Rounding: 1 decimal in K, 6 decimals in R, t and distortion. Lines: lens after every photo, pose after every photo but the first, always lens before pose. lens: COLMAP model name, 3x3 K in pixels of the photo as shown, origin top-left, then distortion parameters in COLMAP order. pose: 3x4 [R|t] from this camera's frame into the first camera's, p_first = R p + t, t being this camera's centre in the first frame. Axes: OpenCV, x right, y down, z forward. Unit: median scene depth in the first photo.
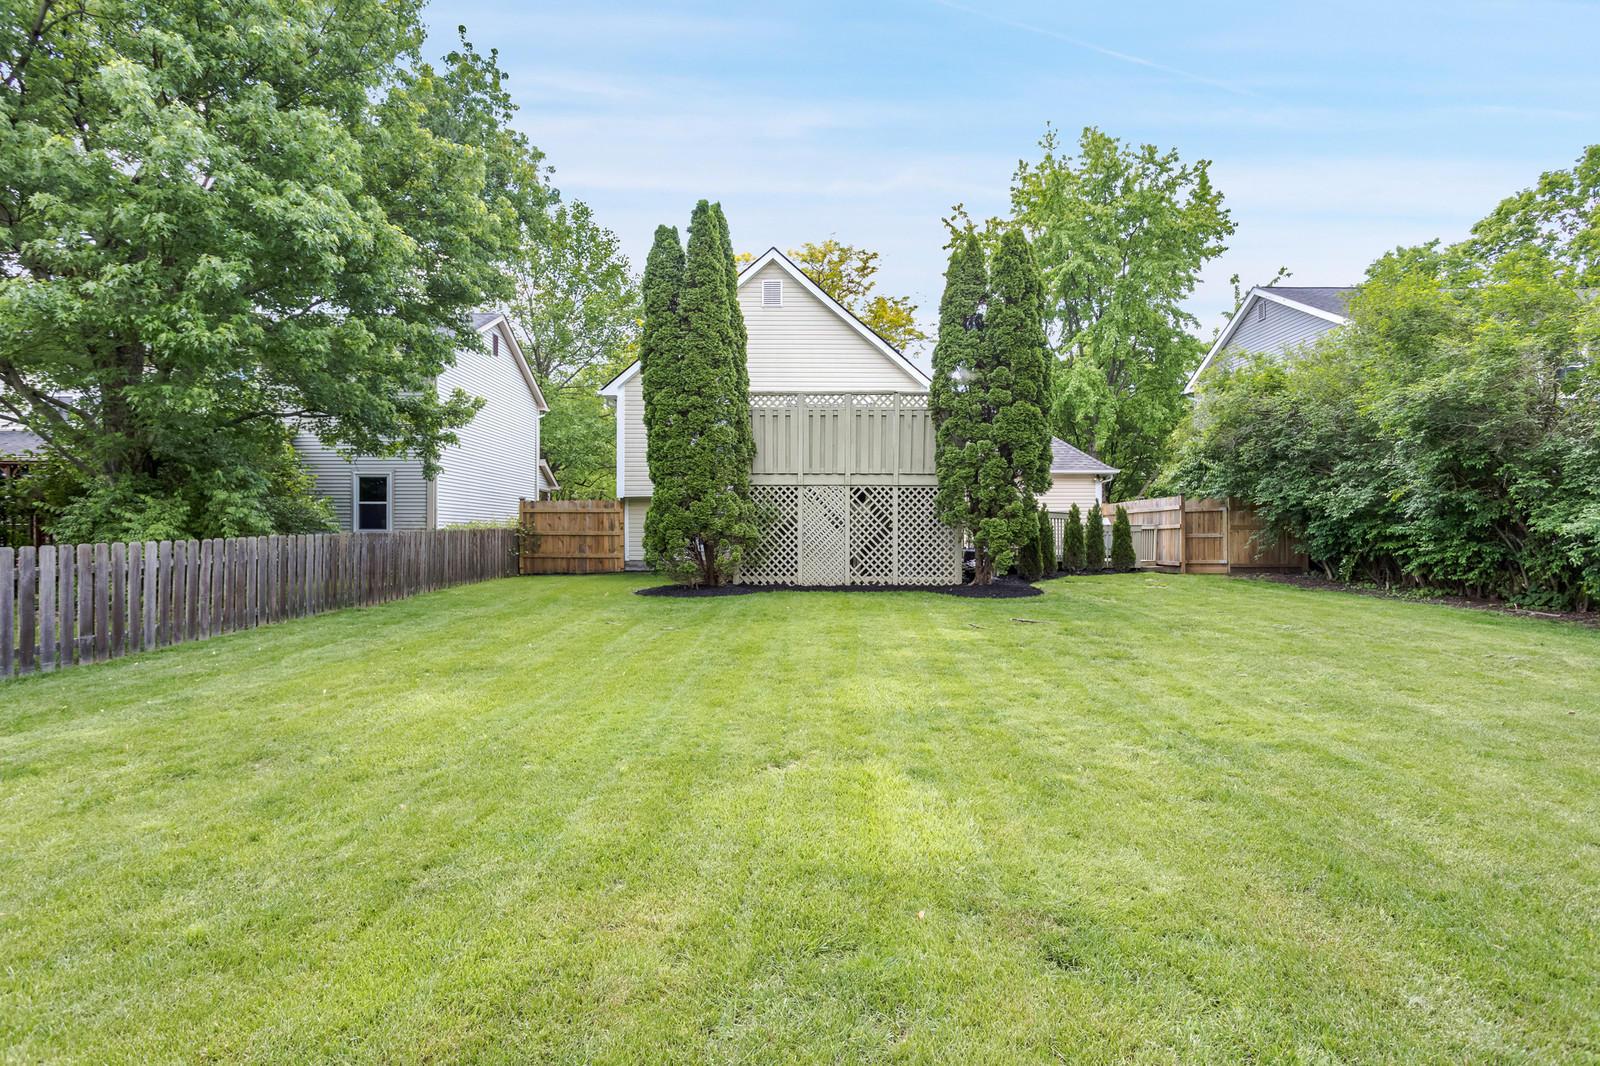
lens RADIAL K [[807.6, 0, 799.9], [0, 807.6, 525.2], [0, 0, 1]] dist [0.002929, 0.002067]
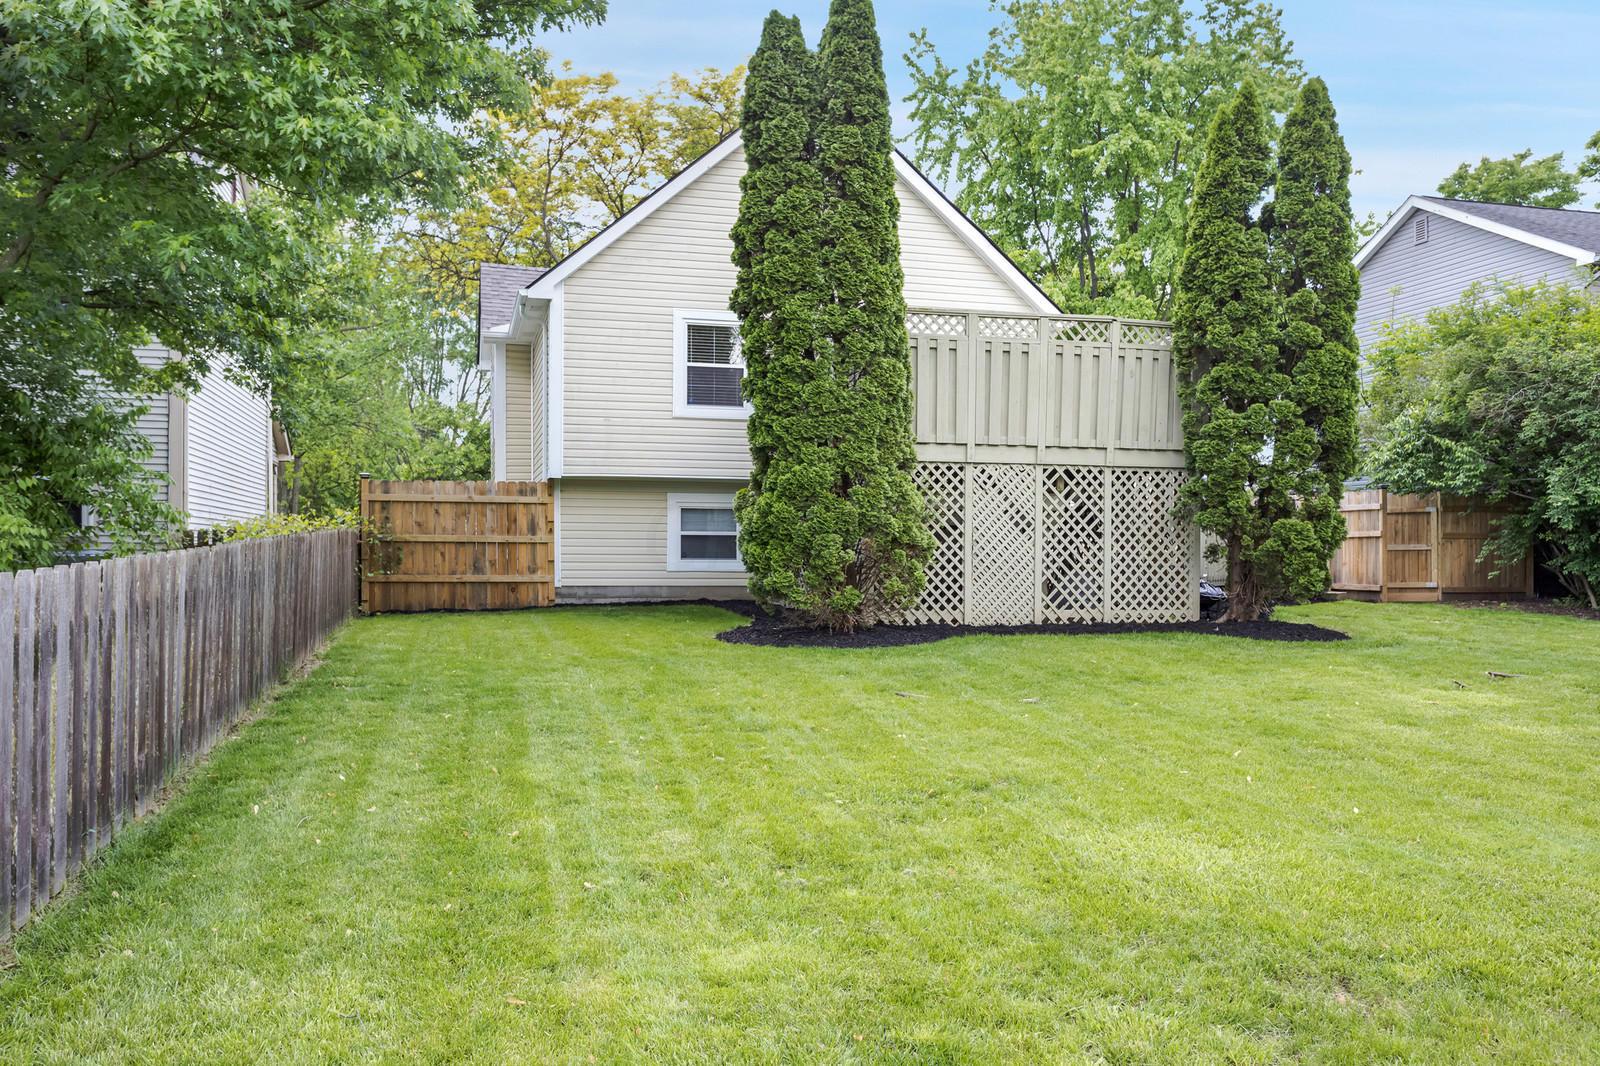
lens RADIAL K [[1273.6, 0, 797.6], [0, 1273.6, 548.0], [0, 0, 1]] dist [0.029167, -0.016088]
pose [[0.961648, 0.003656, 0.274263, -0.392174], [-0.007459, 0.999890, 0.012826, 0.004037], [-0.274186, -0.014380, 0.961569, 0.099235]]
